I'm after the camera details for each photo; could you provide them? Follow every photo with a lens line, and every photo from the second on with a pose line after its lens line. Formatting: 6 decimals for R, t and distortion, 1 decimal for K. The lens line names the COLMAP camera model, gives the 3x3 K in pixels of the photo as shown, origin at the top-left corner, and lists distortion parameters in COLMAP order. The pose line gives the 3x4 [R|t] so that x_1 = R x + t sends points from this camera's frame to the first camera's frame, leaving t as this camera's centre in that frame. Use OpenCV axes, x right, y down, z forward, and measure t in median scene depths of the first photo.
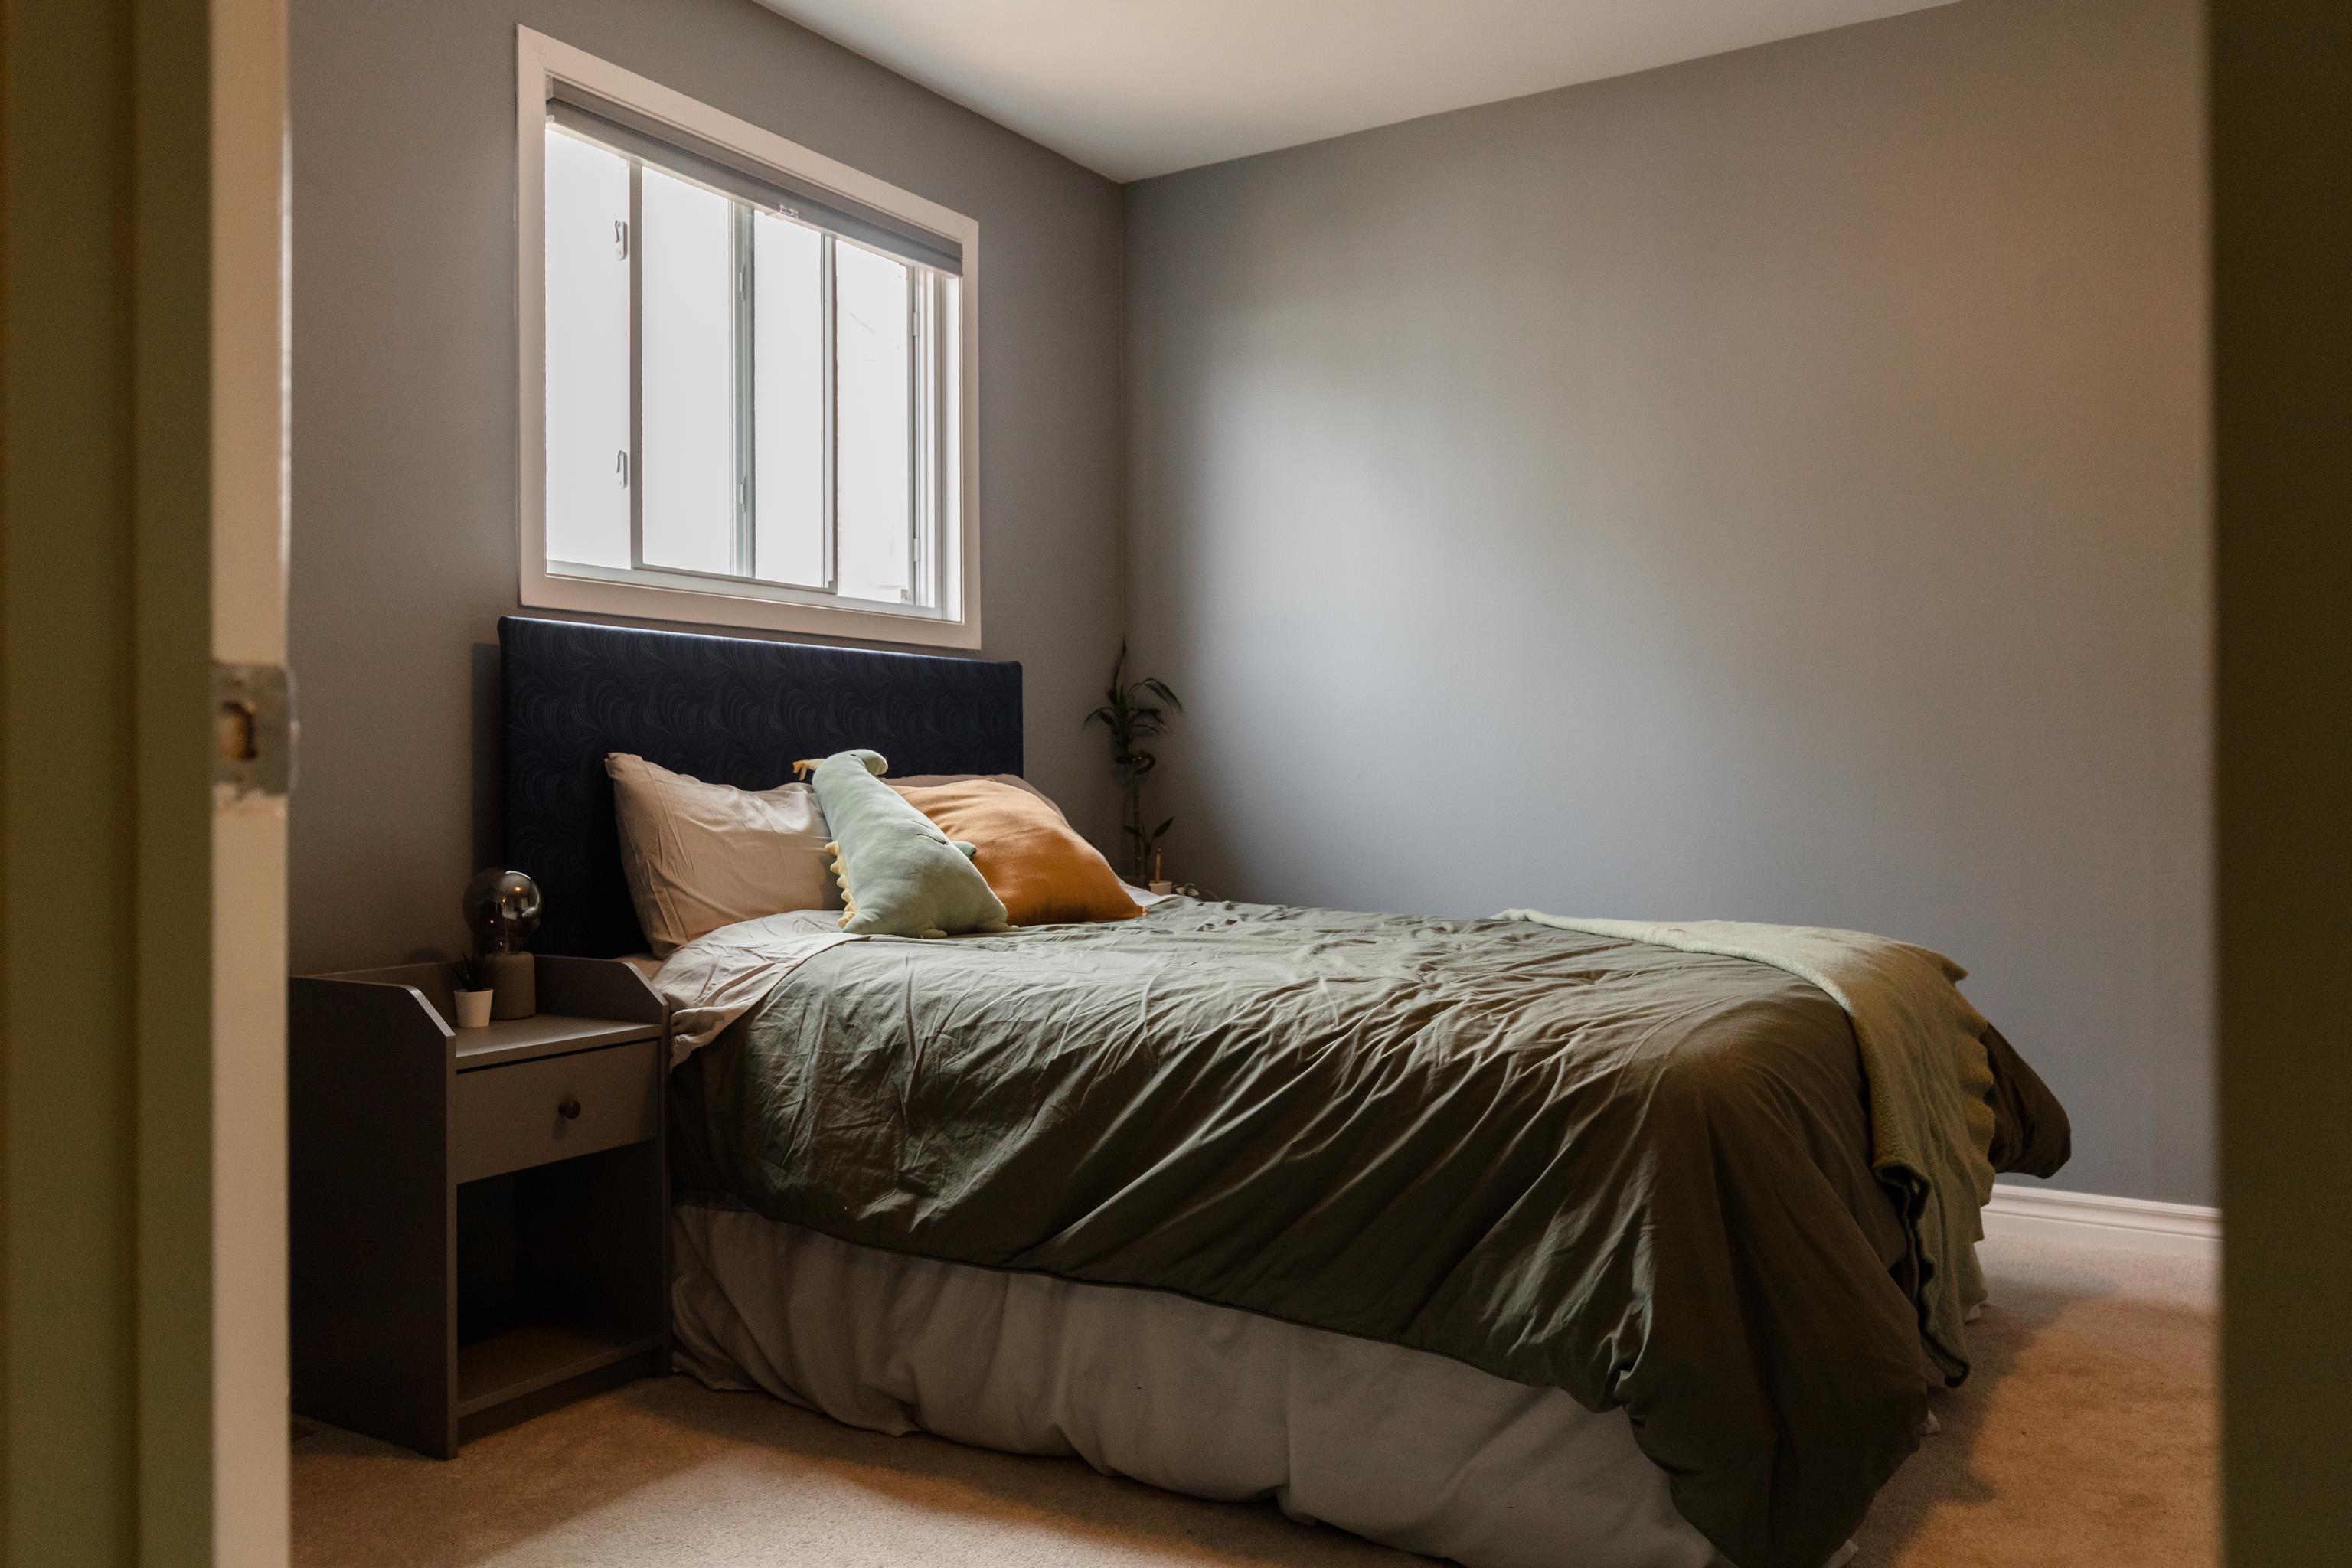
lens RADIAL K [[1791.0, 0, 1157.3], [0, 1791.0, 765.0], [0, 0, 1]] dist [0.008008, -0.009402]
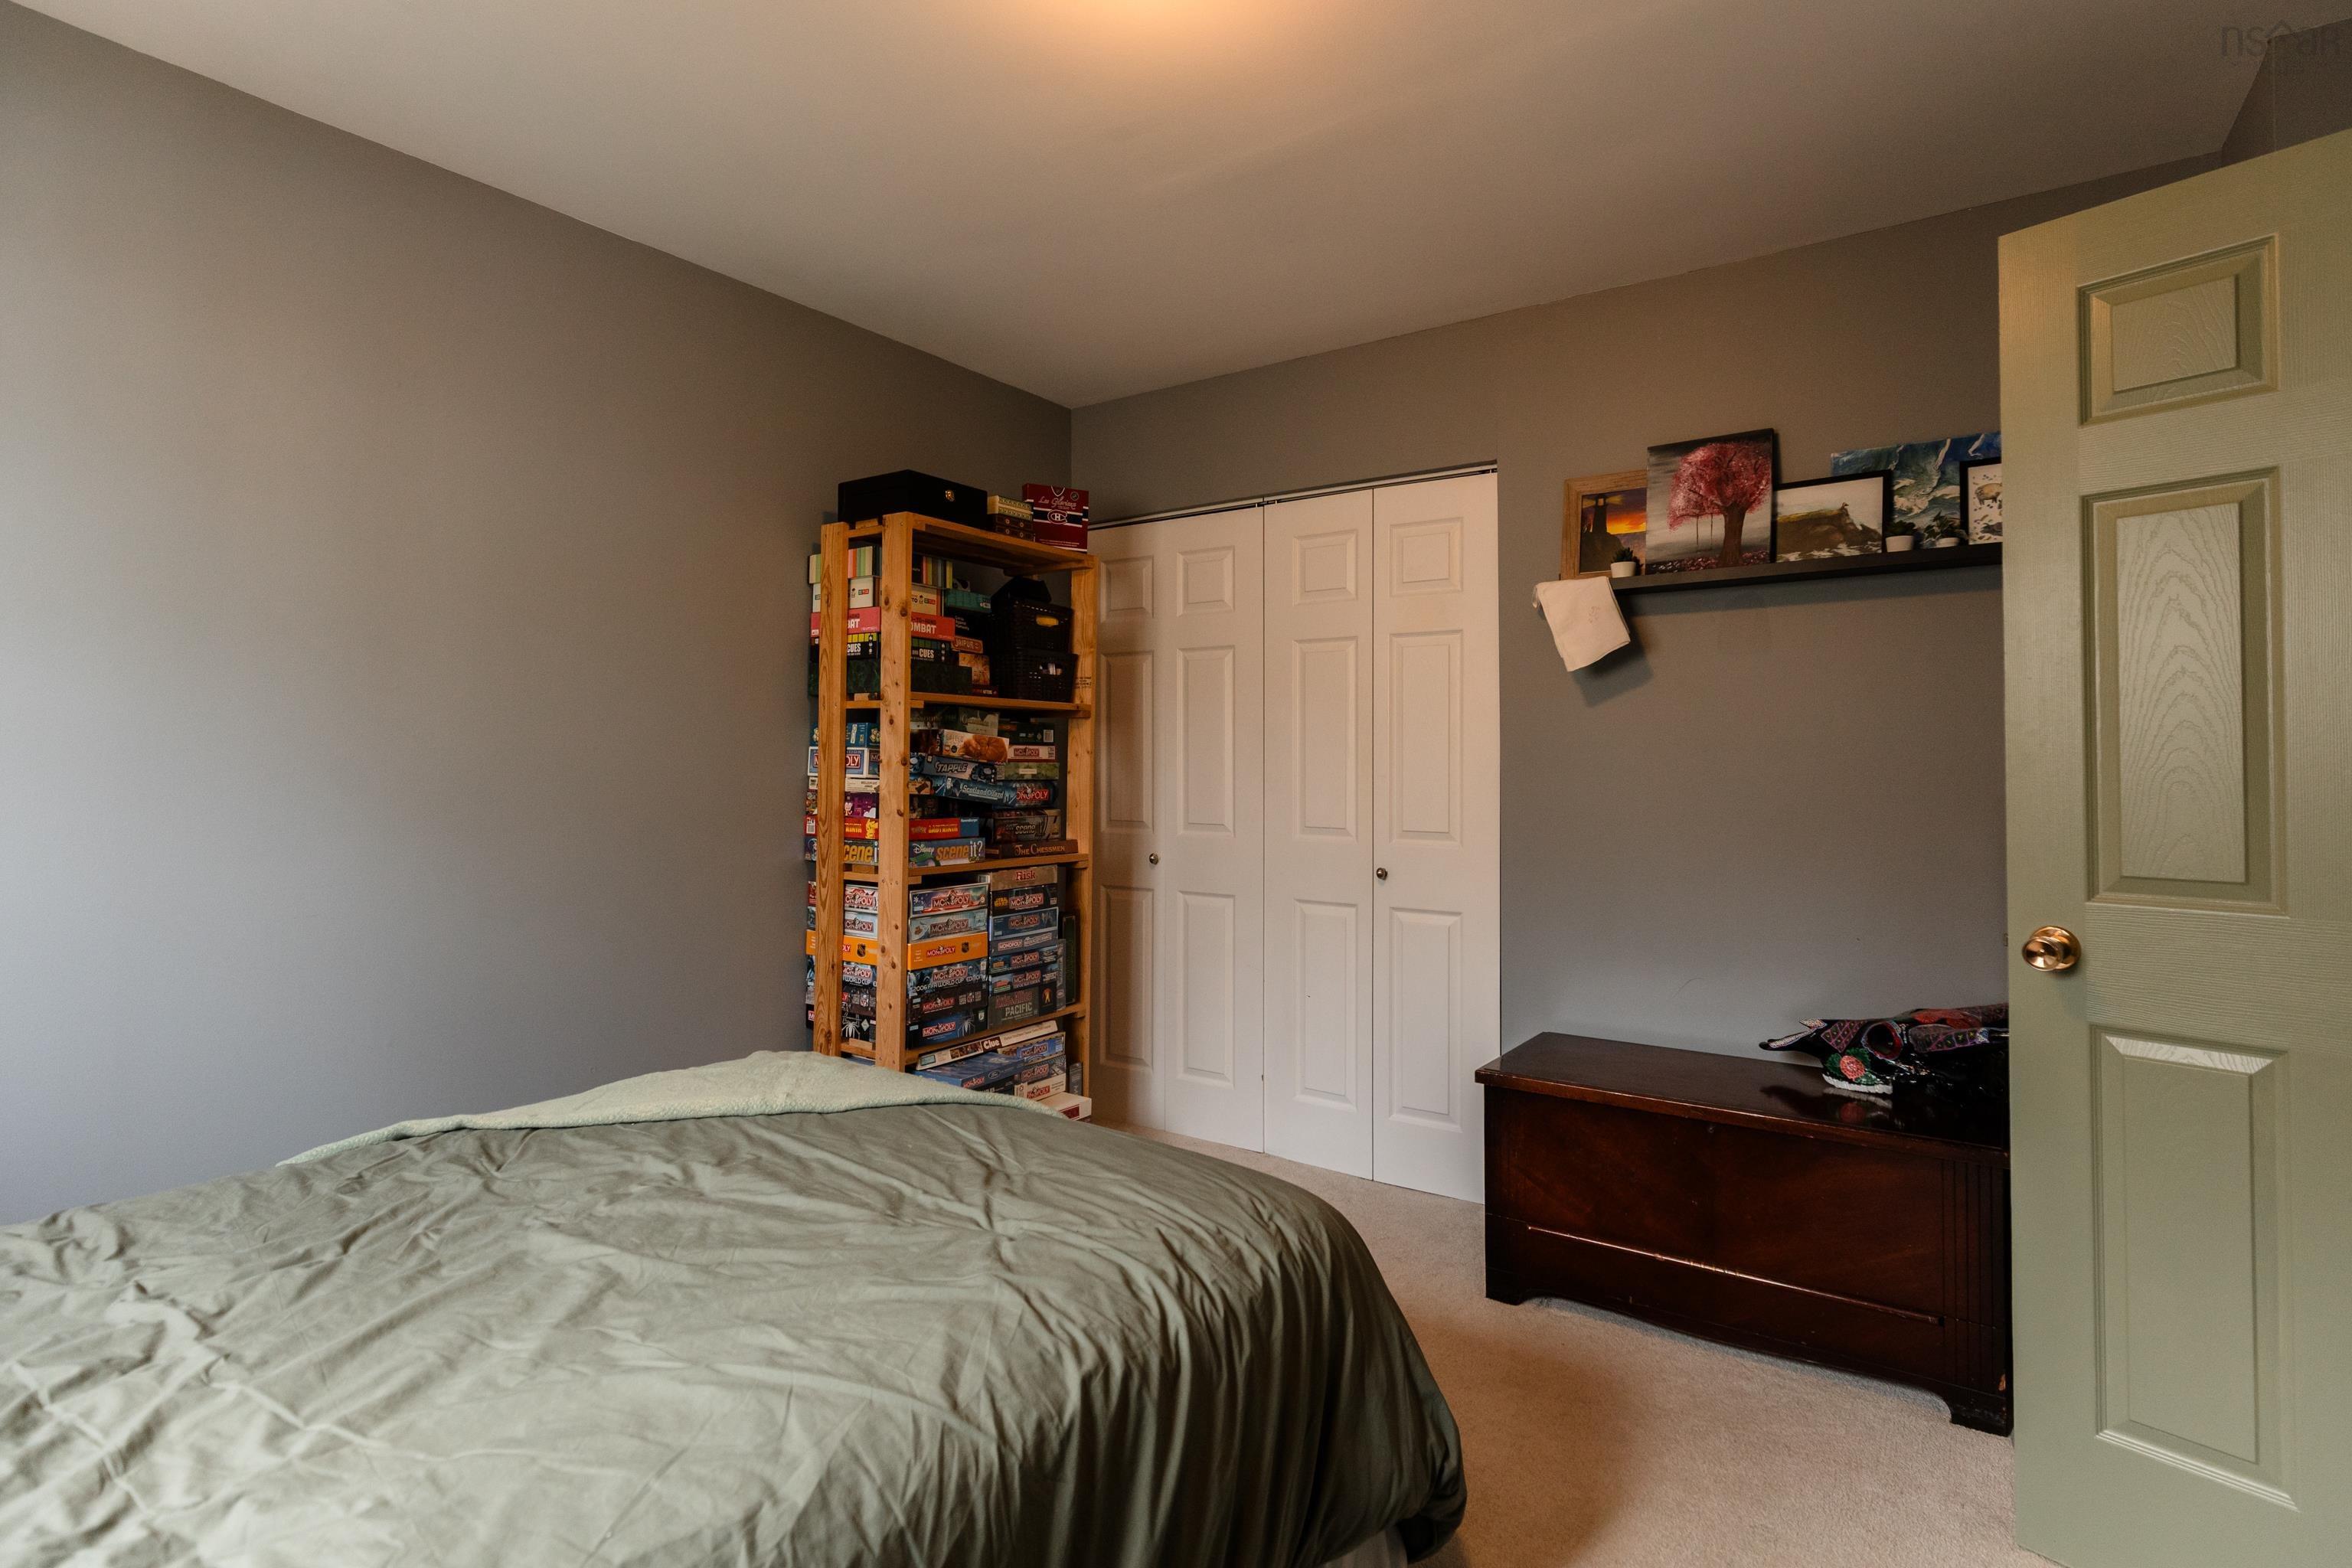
lens RADIAL K [[1175.3, 0, 1169.5], [0, 1175.3, 742.8], [0, 0, 1]] dist [-0.005783, -0.000599]
pose [[0.044425, 0.020623, 0.998800, -0.413780], [-0.007812, 0.999764, -0.020295, -0.106822], [-0.998982, -0.006901, 0.044576, 0.816898]]
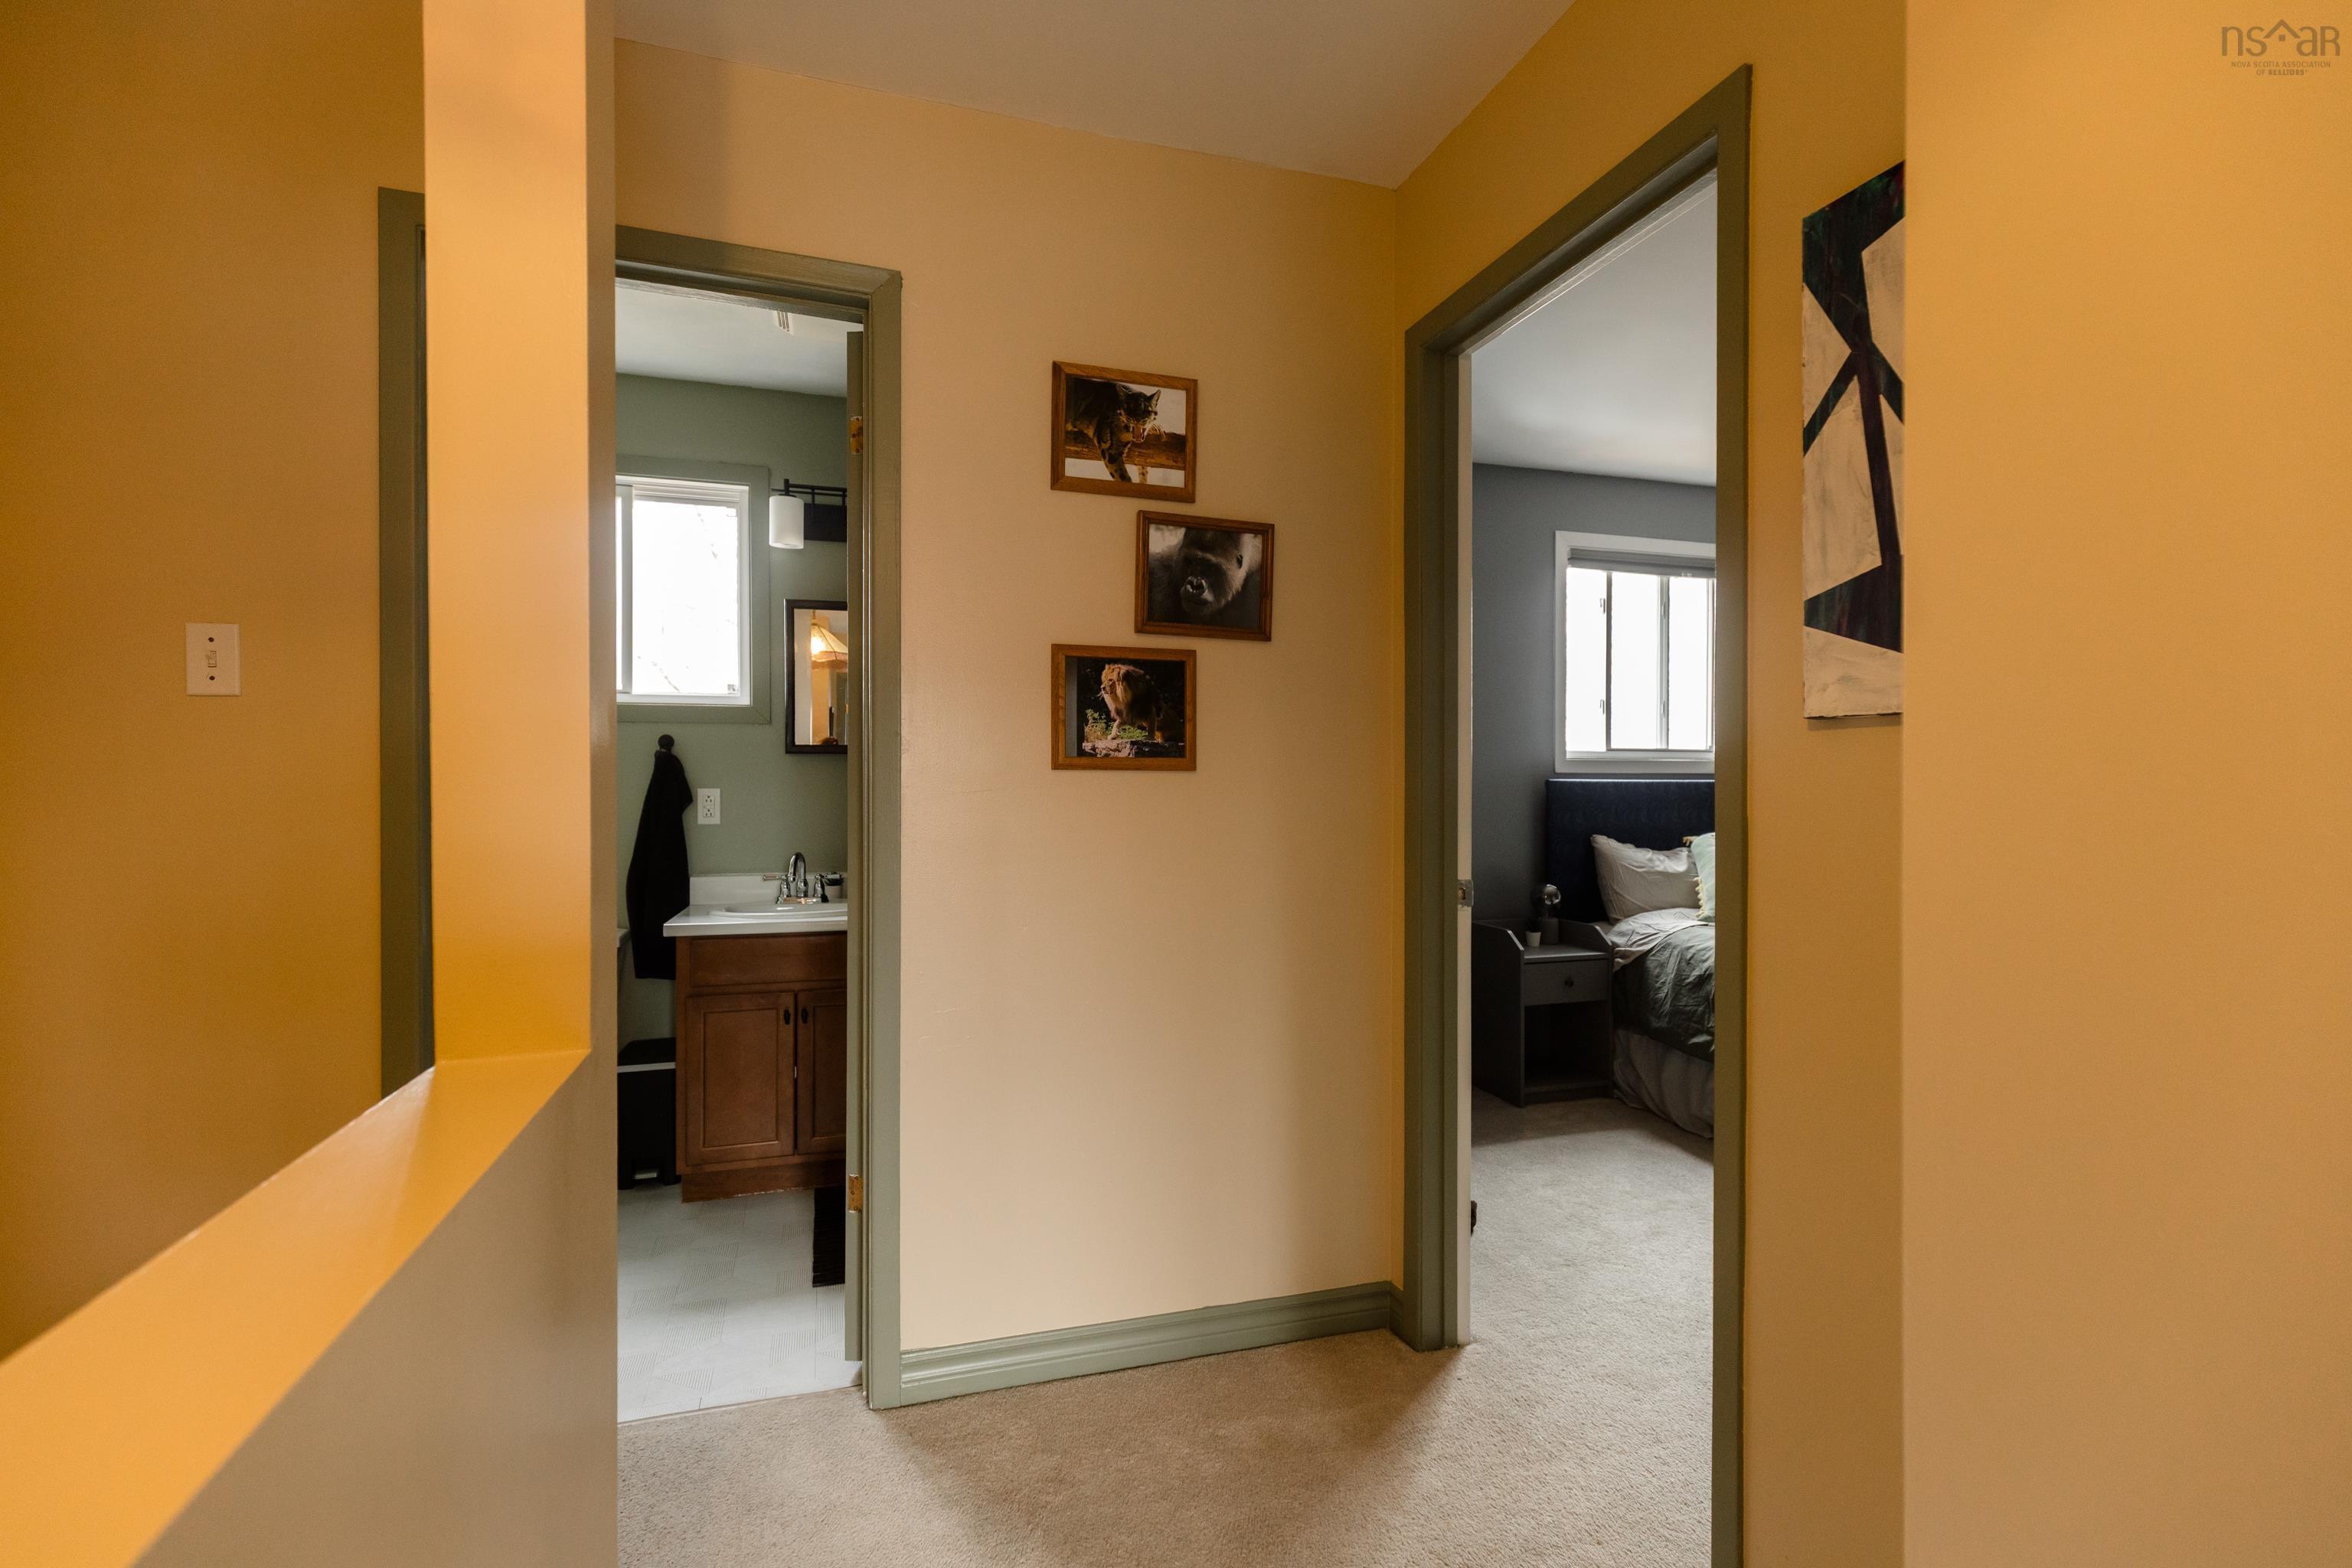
lens RADIAL K [[1090.5, 0, 1160.2], [0, 1090.5, 792.2], [0, 0, 1]] dist [0.013556, -0.000635]
pose [[0.753526, 0.010399, -0.657336, 0.239746], [0.000577, 0.999864, 0.016479, -0.099399], [0.657418, -0.012796, 0.753417, -0.518871]]
